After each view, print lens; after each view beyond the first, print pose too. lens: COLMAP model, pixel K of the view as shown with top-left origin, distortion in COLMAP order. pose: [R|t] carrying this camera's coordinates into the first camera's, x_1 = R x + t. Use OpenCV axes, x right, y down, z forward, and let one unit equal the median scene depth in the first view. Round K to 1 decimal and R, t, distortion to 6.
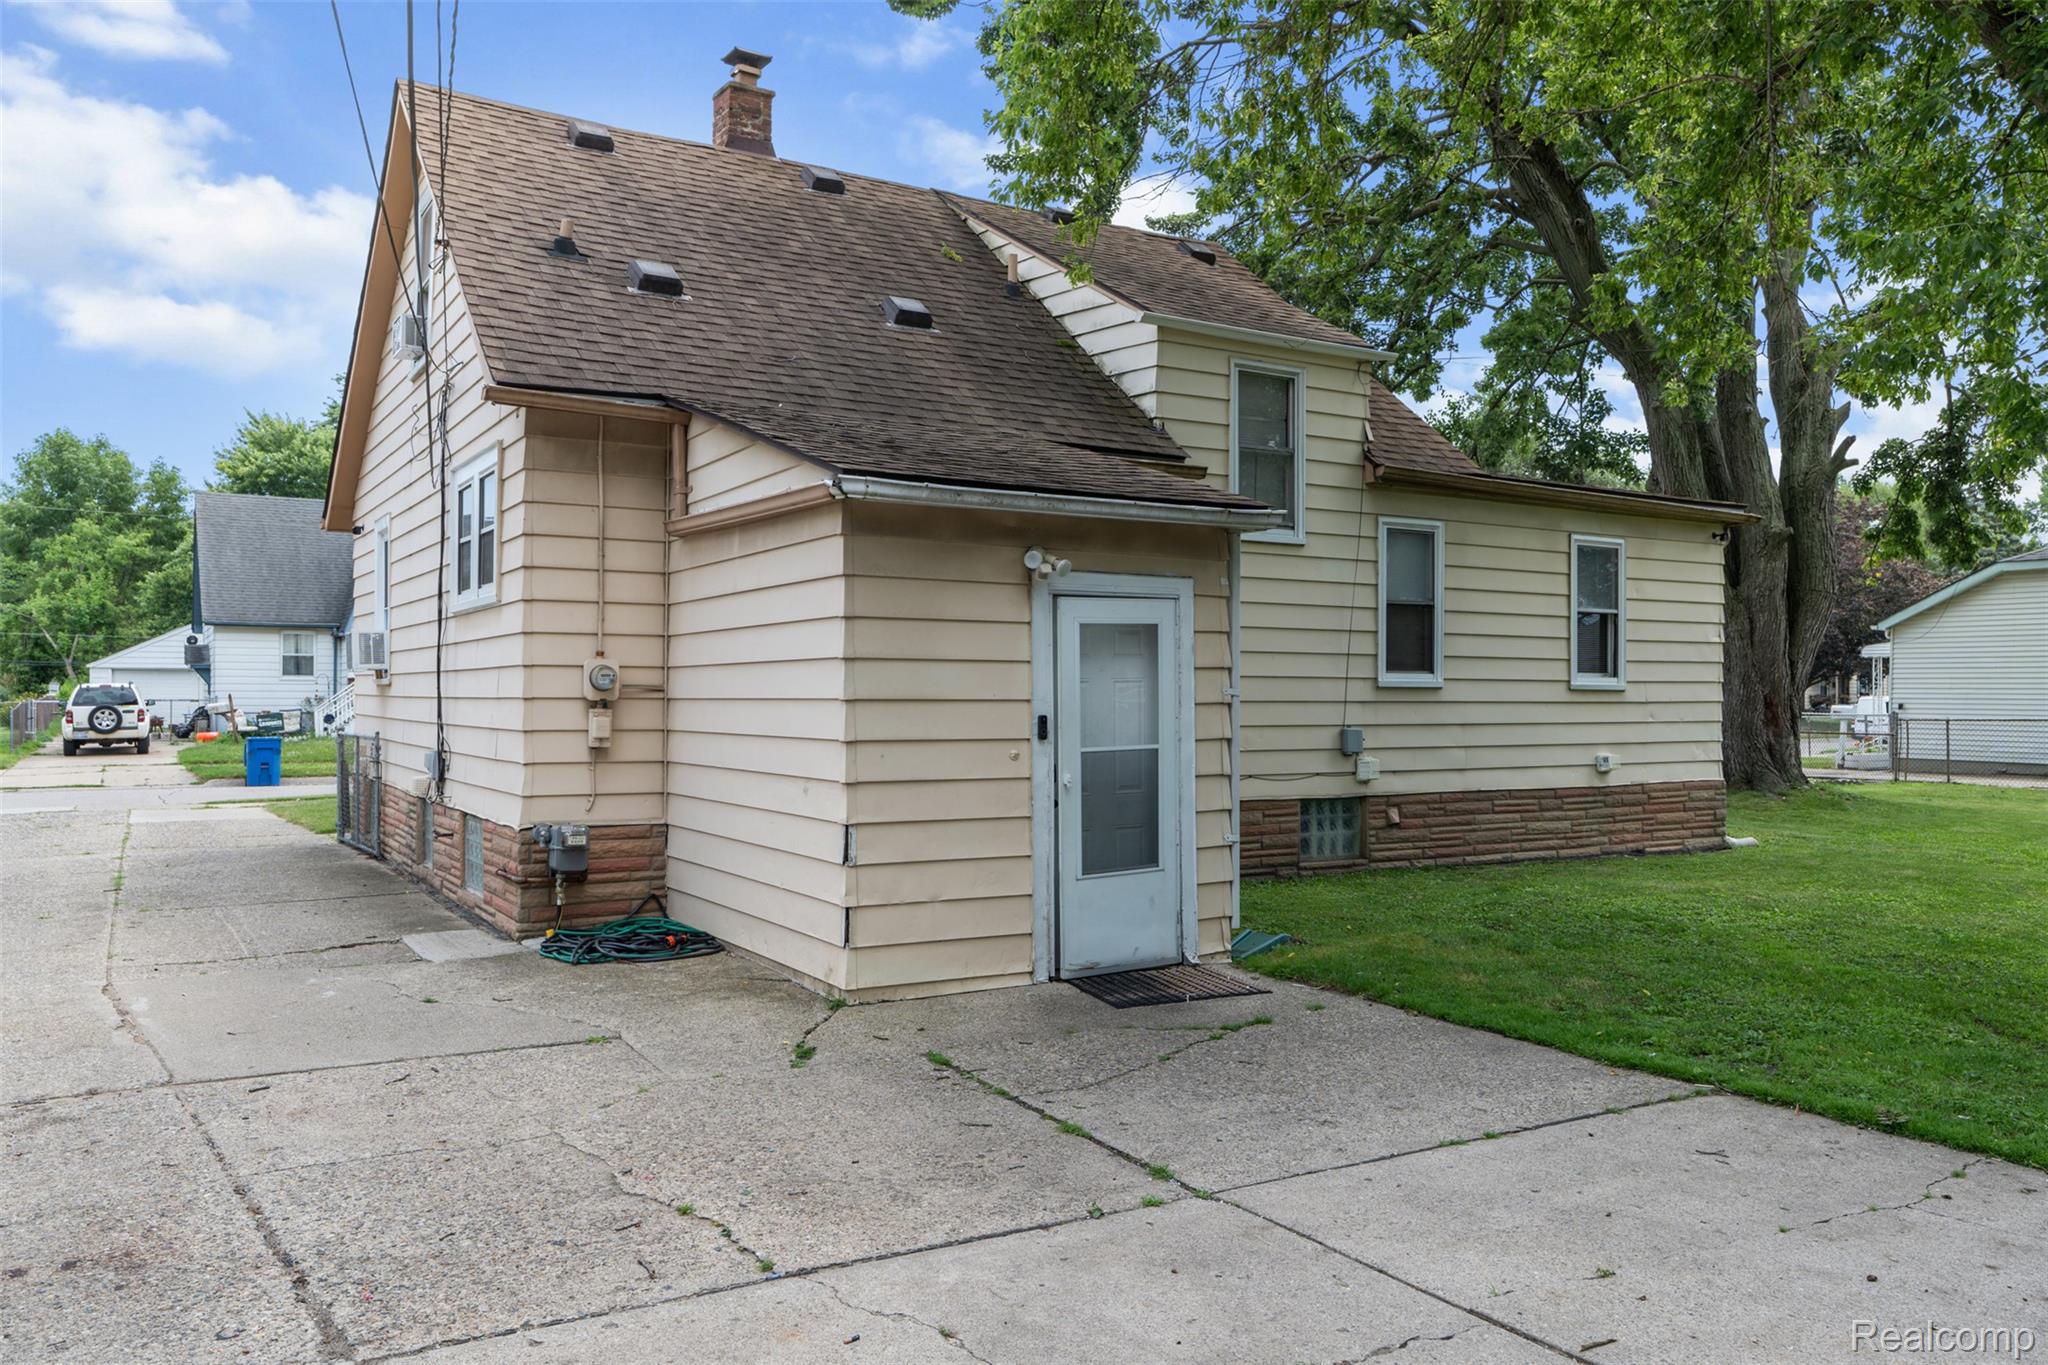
lens RADIAL K [[1506.3, 0, 1024.0], [0, 1506.3, 682.5], [0, 0, 1]] dist [0.001112, -0.001452]
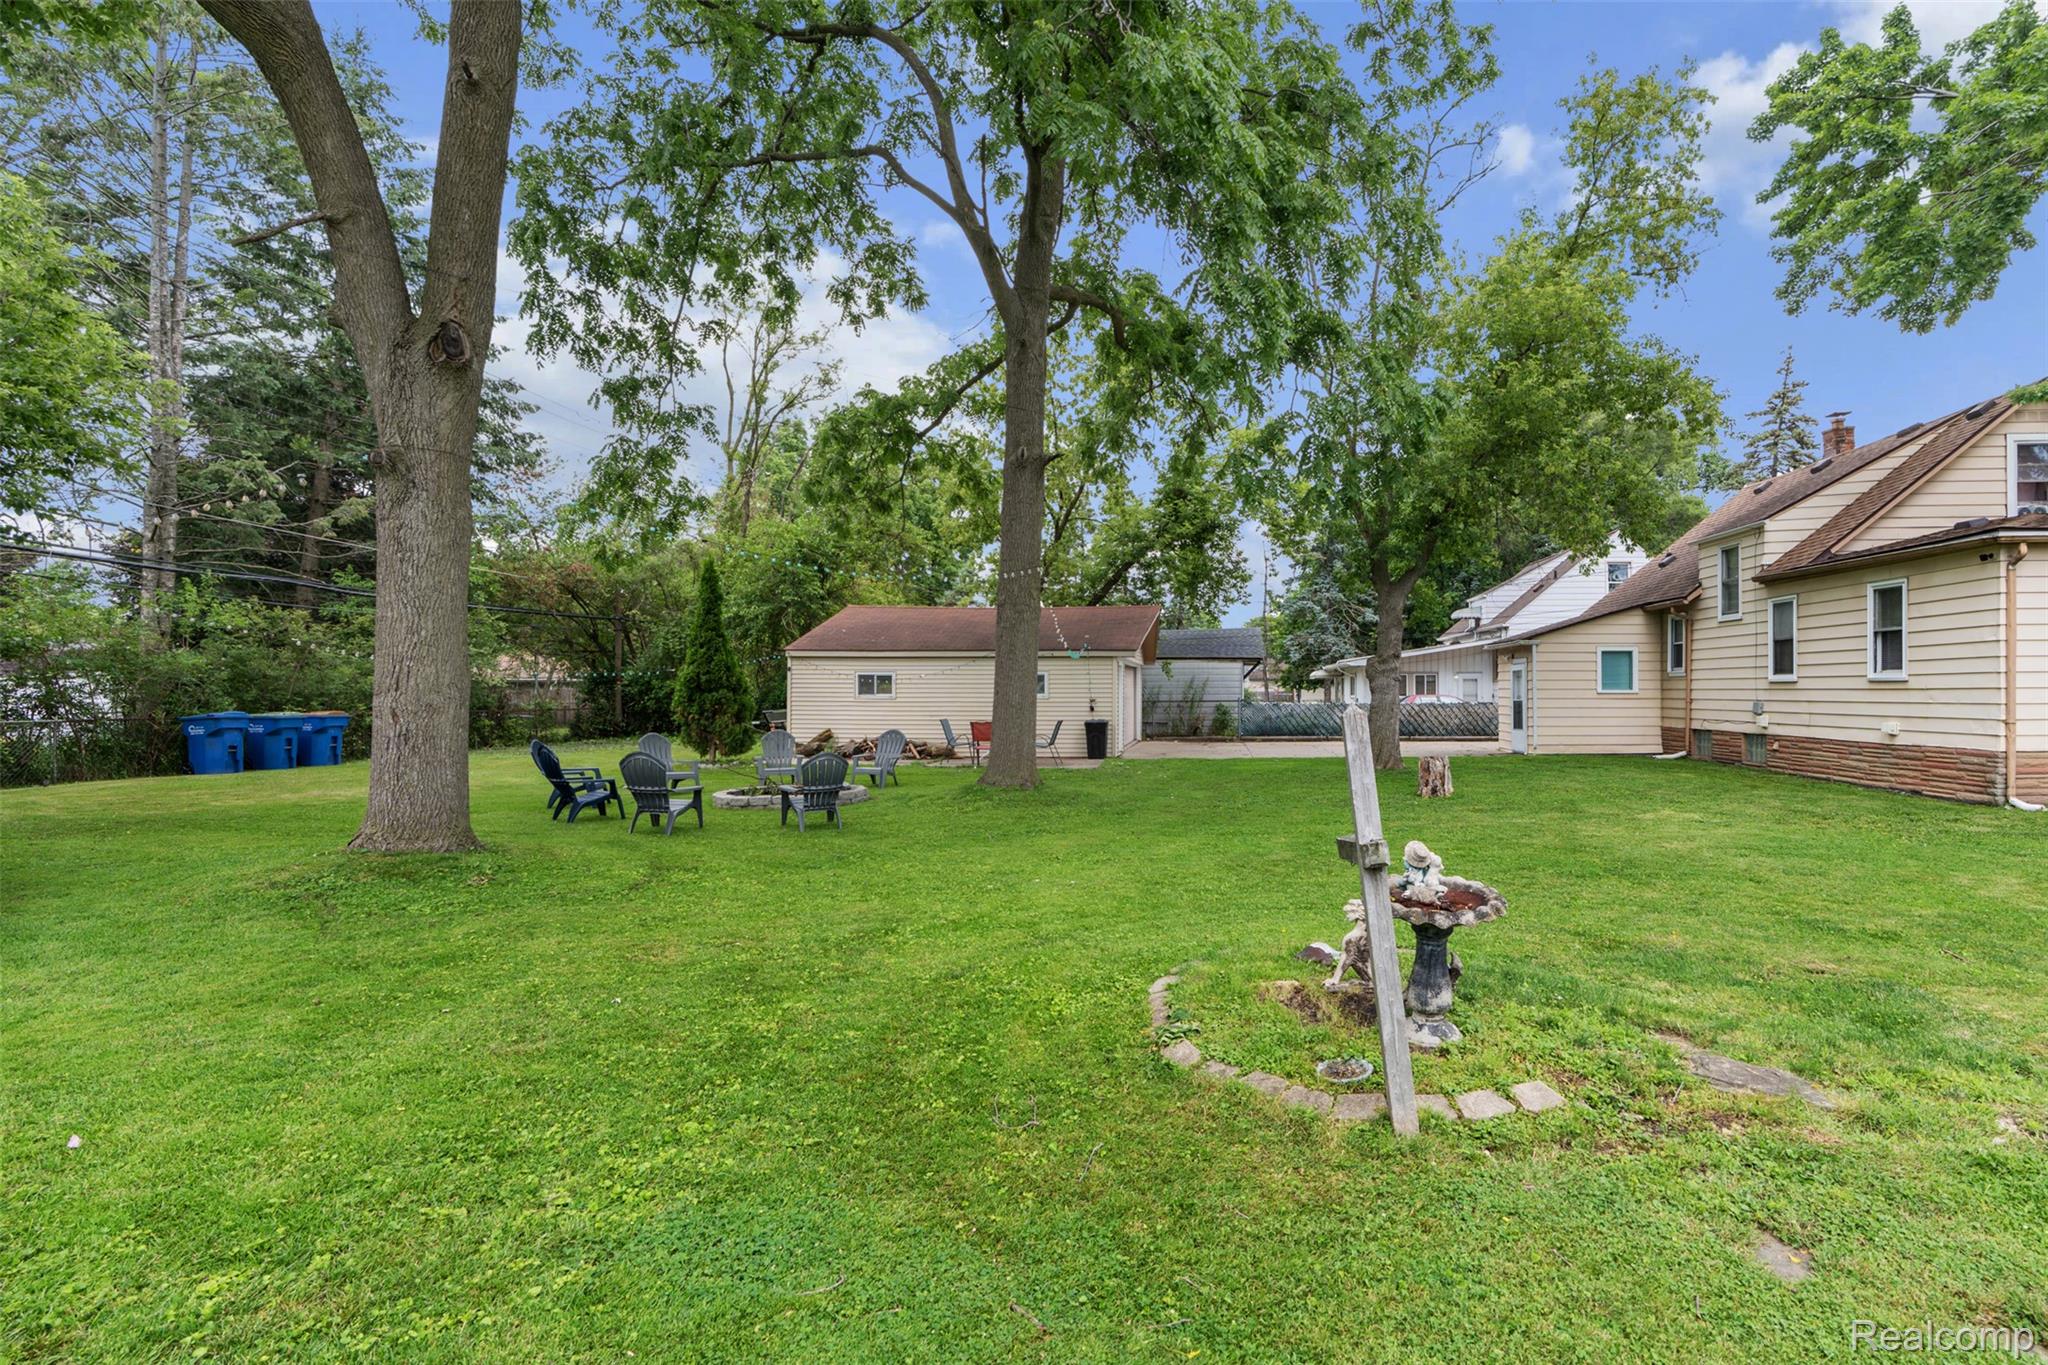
lens RADIAL K [[913.0, 0, 1024.0], [0, 913.0, 682.5], [0, 0, 1]] dist [-0.003840, -0.000013]
pose [[-0.657796, -0.006765, -0.753166, 1.809195], [0.009563, 0.999804, -0.017332, 0.015408], [0.753136, -0.018604, -0.657602, 1.034425]]
